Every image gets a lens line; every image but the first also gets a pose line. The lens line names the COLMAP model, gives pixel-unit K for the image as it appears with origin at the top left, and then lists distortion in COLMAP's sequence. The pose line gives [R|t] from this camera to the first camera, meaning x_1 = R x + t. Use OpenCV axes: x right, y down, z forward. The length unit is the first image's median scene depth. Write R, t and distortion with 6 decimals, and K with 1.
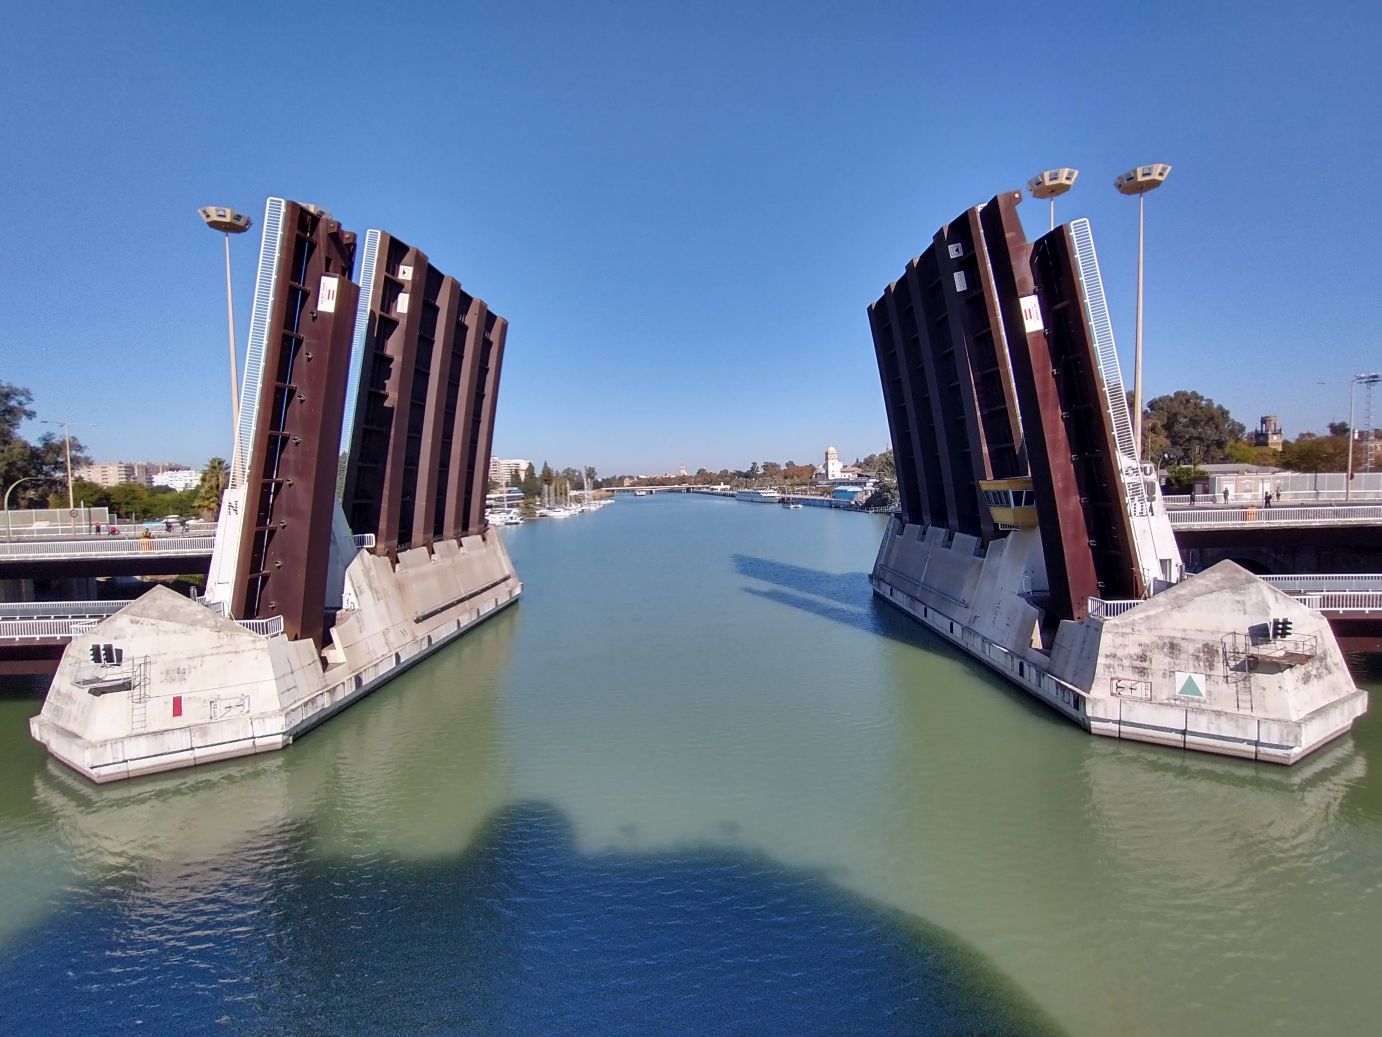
lens RADIAL K [[599.4, 0, 691.0], [0, 599.4, 518.5], [0, 0, 1]] dist [-0.001816, -0.000162]
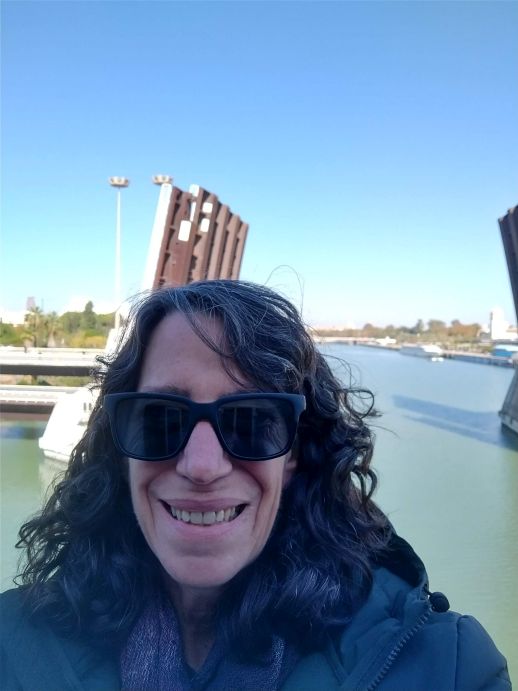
lens RADIAL K [[578.2, 0, 259.0], [0, 578.2, 345.5], [0, 0, 1]] dist [0.013862, 0.001672]
pose [[0.985212, 0.046787, -0.164828, -0.038078], [-0.053197, 0.997981, -0.034691, 0.030892], [0.162872, 0.042946, 0.985712, -0.557456]]
